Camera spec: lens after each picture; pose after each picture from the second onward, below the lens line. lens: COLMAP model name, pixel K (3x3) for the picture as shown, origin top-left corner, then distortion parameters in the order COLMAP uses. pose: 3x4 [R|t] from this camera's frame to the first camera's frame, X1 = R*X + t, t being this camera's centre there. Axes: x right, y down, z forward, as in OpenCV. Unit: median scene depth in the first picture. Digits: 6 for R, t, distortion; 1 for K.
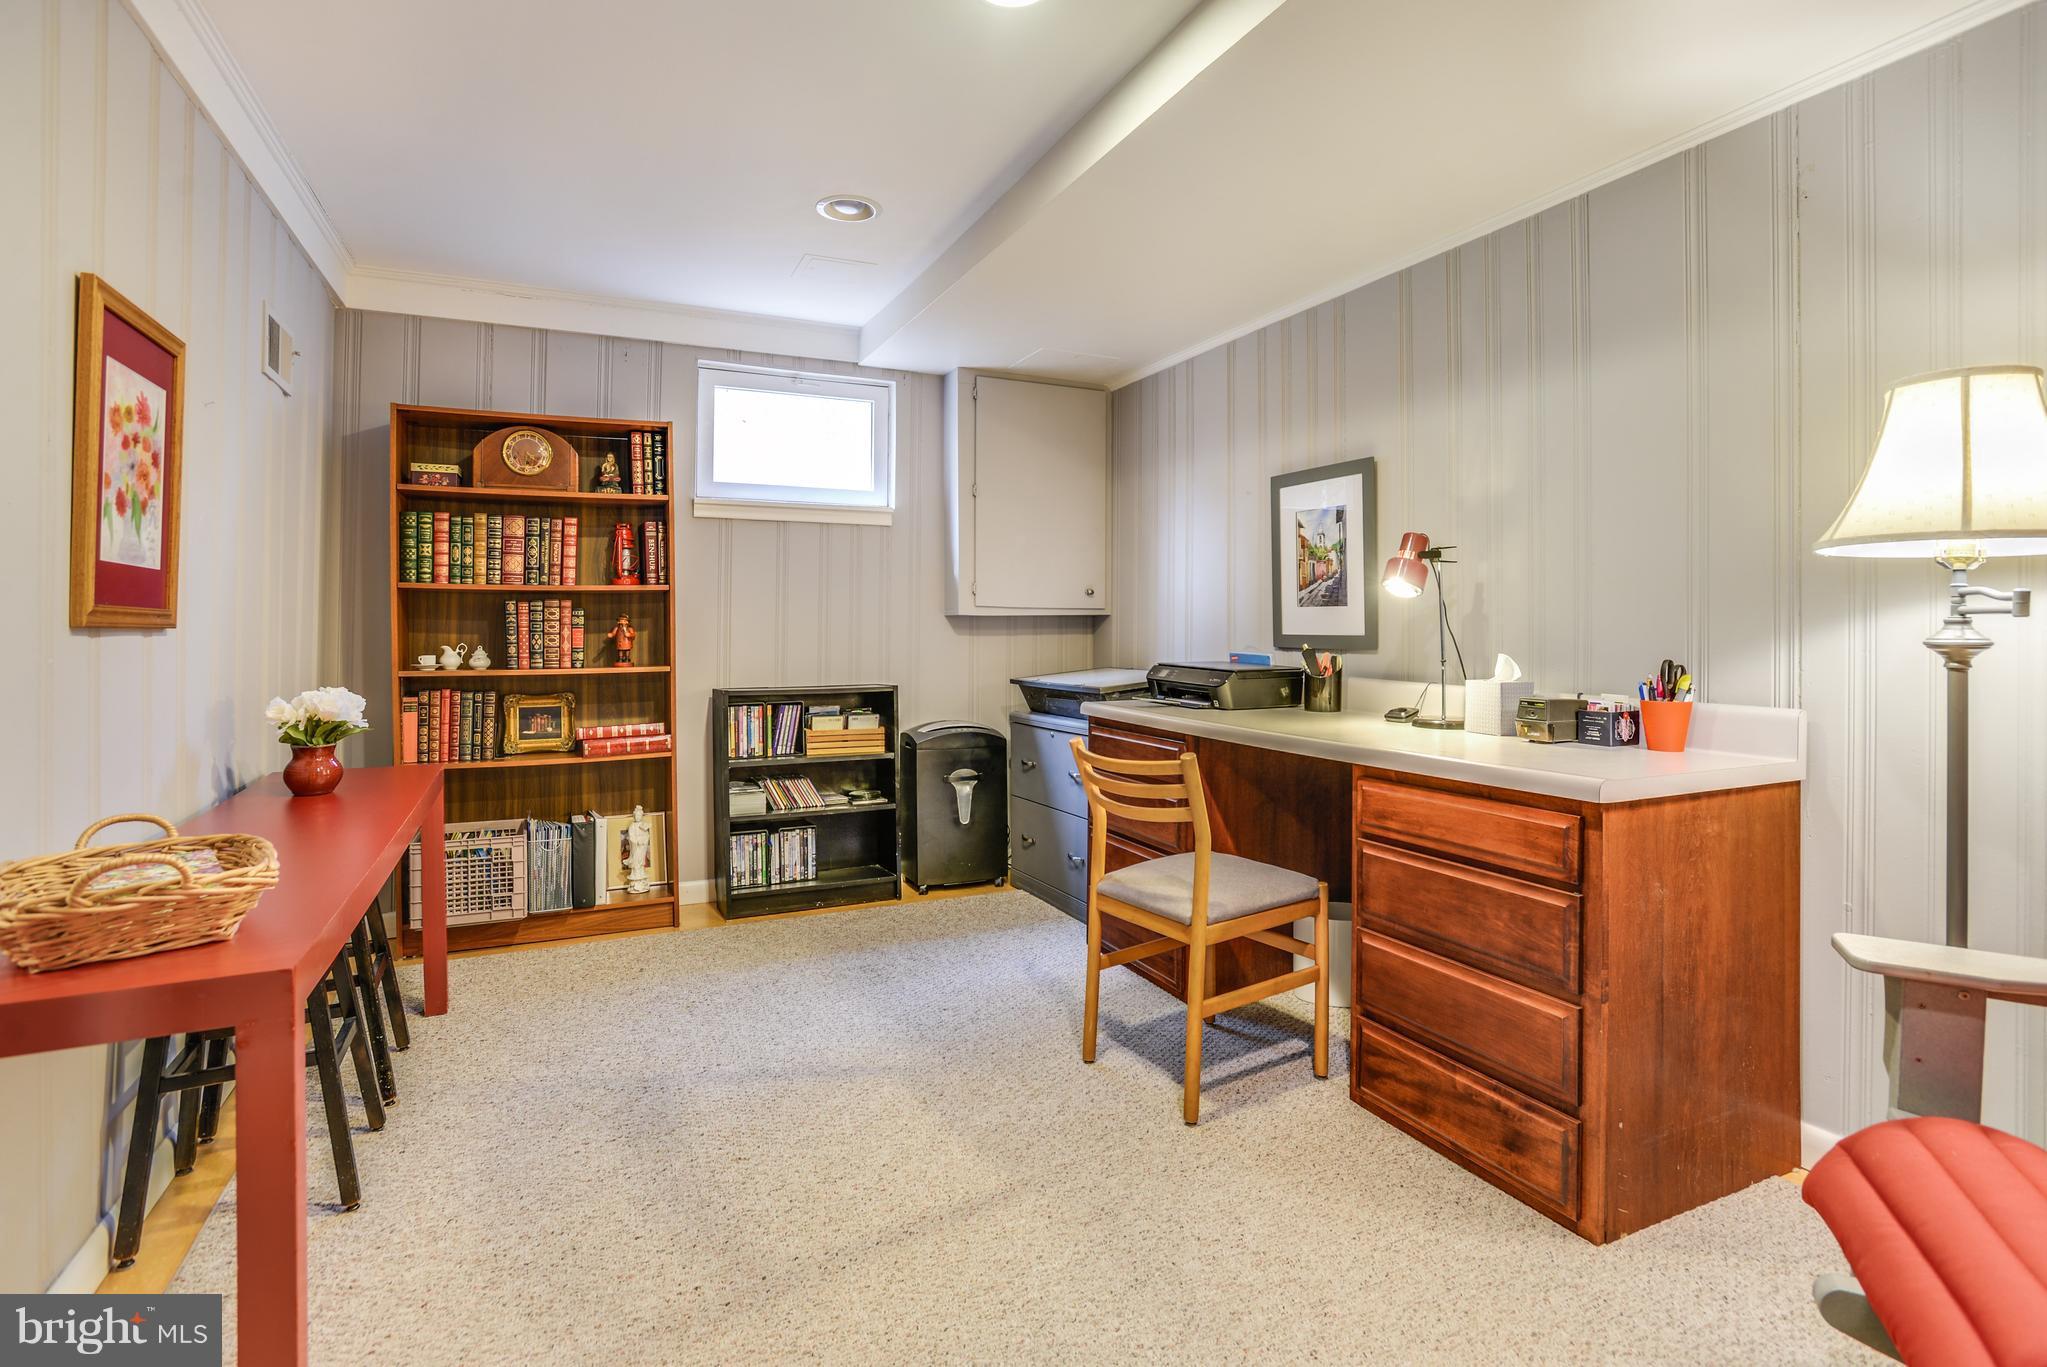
lens RADIAL K [[994.1, 0, 1021.4], [0, 994.1, 627.3], [0, 0, 1]] dist [0.000300, 0.000014]
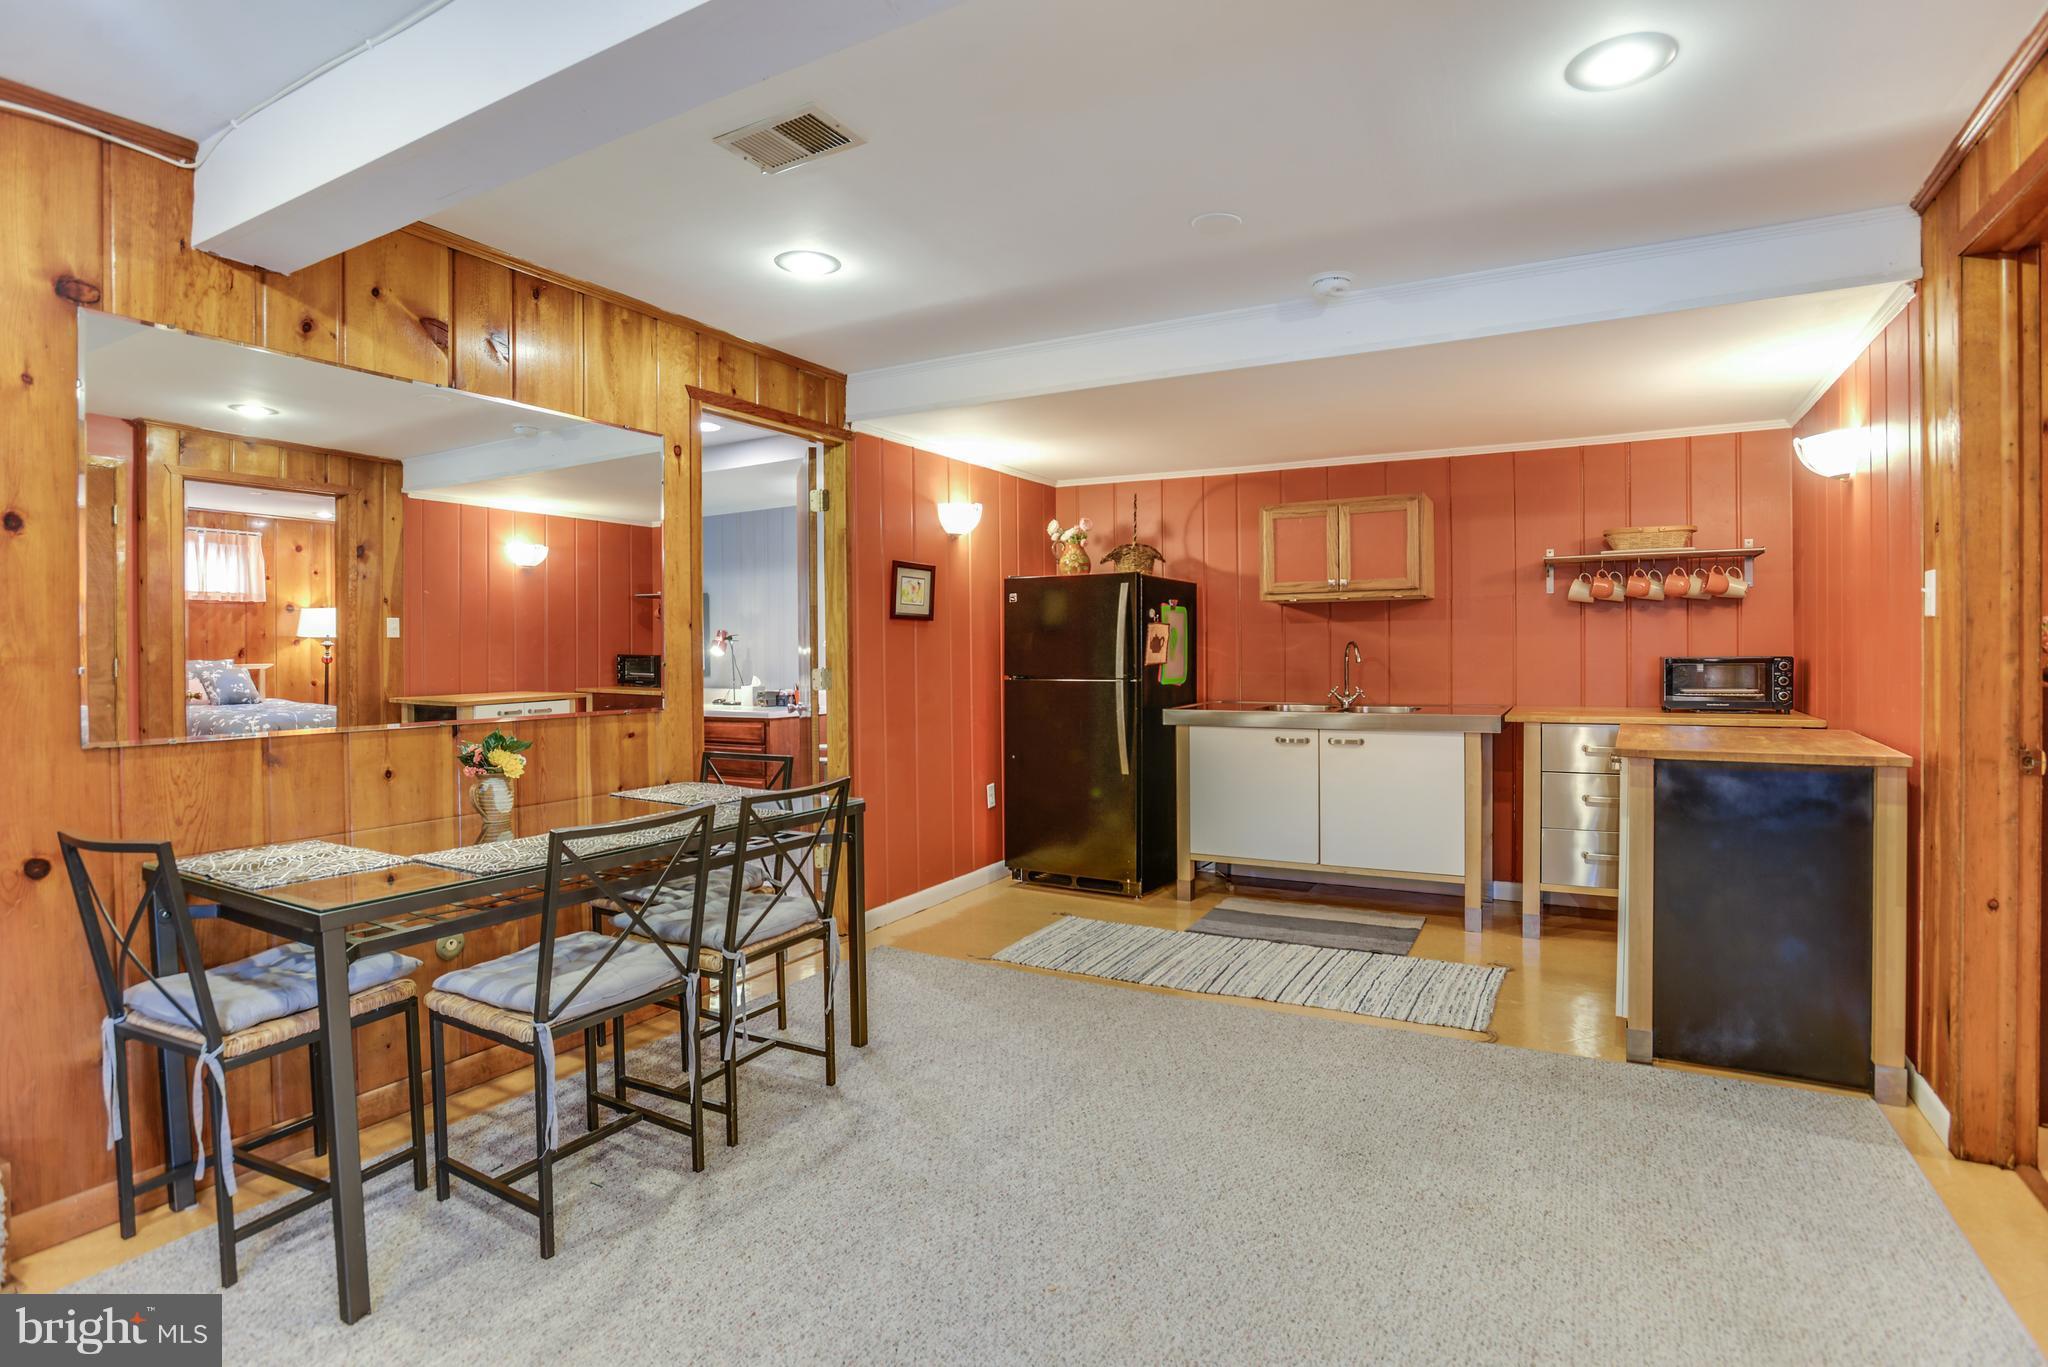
lens RADIAL K [[994.6, 0, 1019.7], [0, 994.6, 674.4], [0, 0, 1]] dist [0.000300, 0.000014]
pose [[0.812990, -0.015008, 0.582084, -0.492655], [0.004875, 0.999808, 0.018970, -0.025294], [-0.582257, -0.012585, 0.812907, -1.587720]]
